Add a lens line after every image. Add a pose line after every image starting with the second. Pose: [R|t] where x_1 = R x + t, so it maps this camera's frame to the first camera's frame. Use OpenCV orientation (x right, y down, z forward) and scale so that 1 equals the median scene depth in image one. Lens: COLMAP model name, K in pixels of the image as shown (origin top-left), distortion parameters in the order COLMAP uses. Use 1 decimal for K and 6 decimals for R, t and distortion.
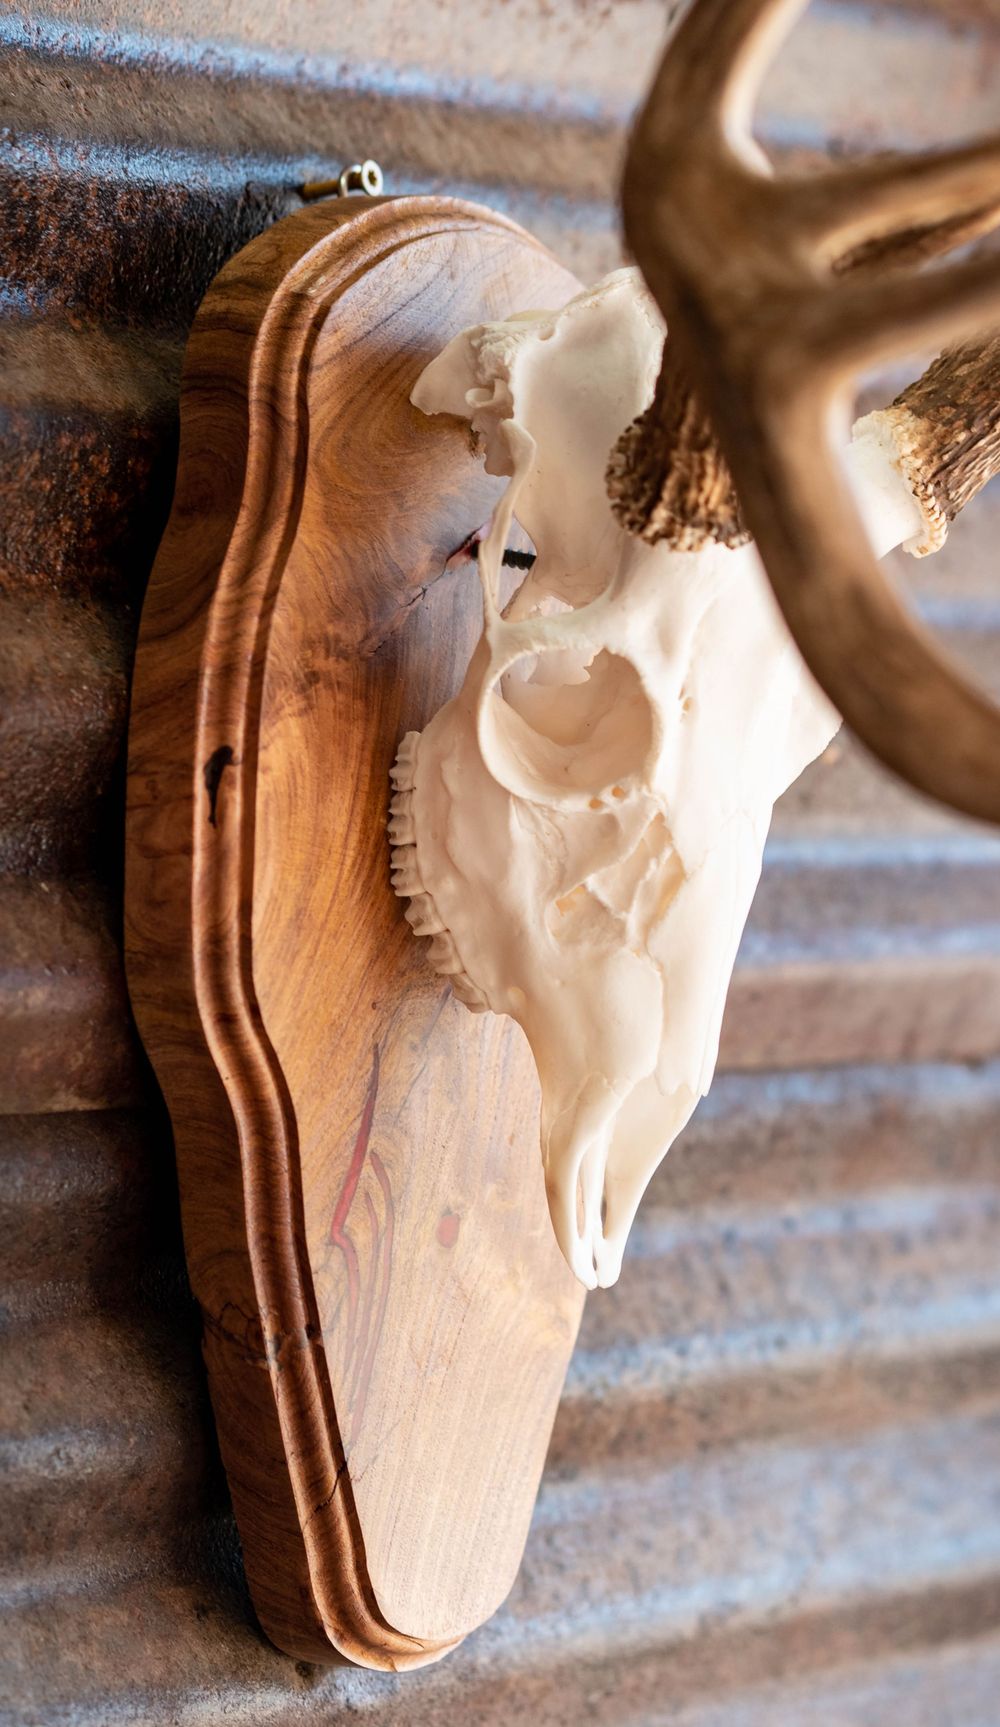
lens RADIAL K [[6259.7, 0, 500.0], [0, 6259.7, 863.5], [0, 0, 1]] dist [0.090676, -0.264666]
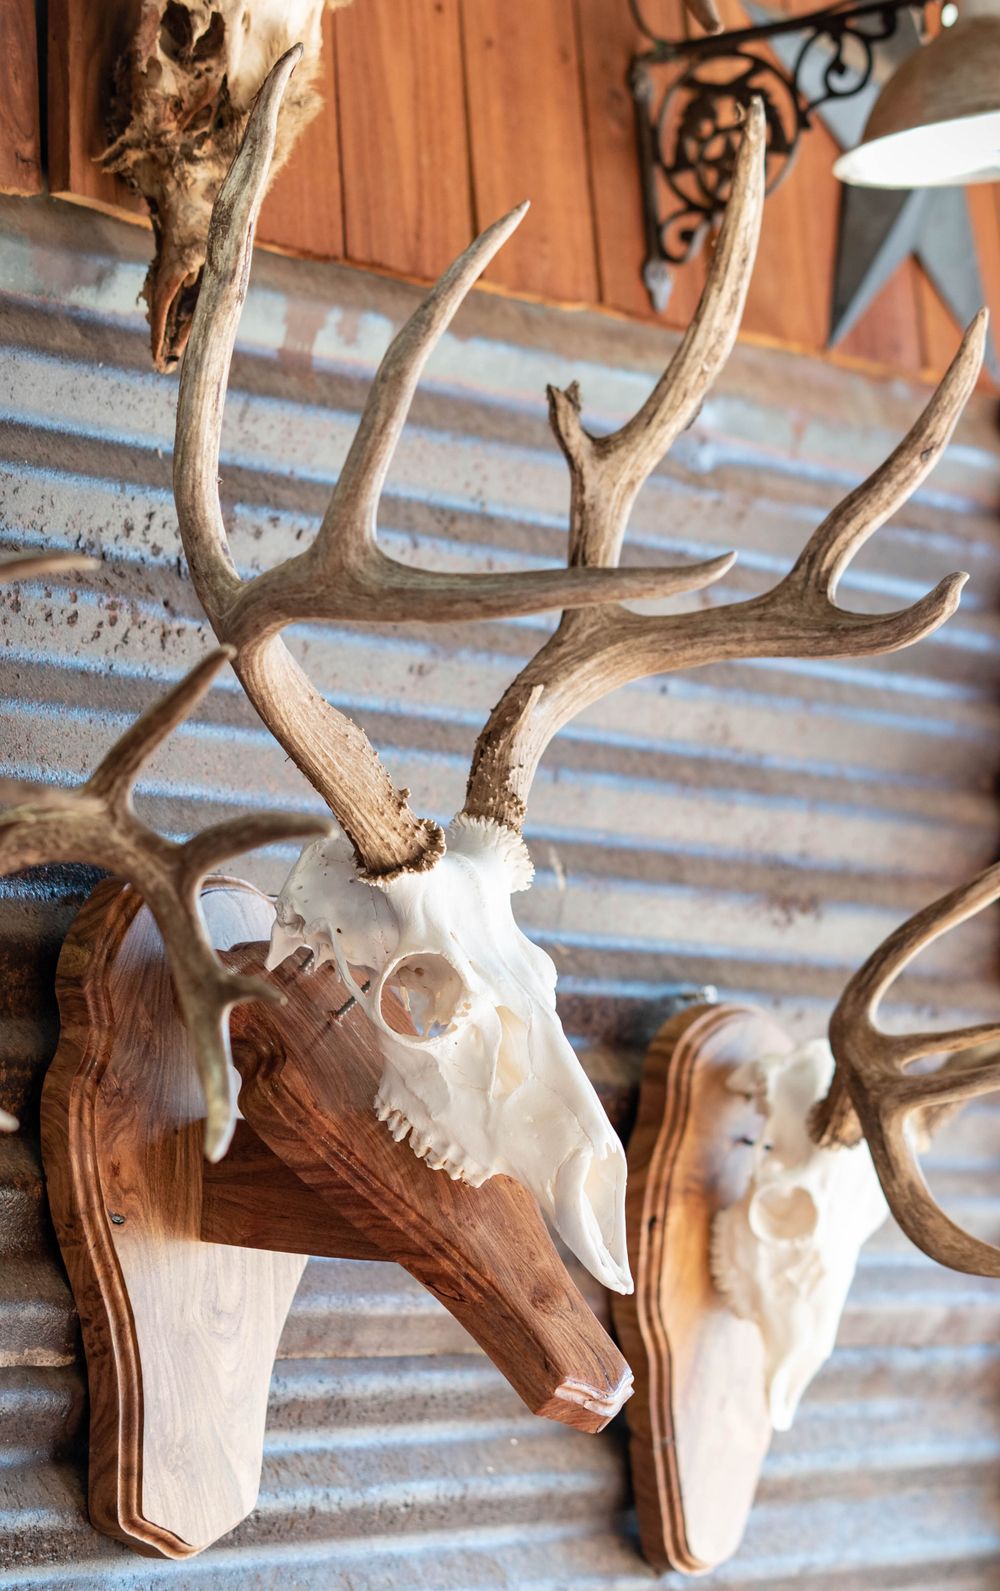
lens RADIAL K [[6244.6, 0, 500.0], [0, 6244.6, 795.5], [0, 0, 1]] dist [0.082568, -2.044004]
pose [[0.997592, 0.053205, 0.044498, -0.233236], [-0.050818, 0.997293, -0.053143, -0.051458], [-0.047205, 0.050754, 0.997595, -1.619497]]
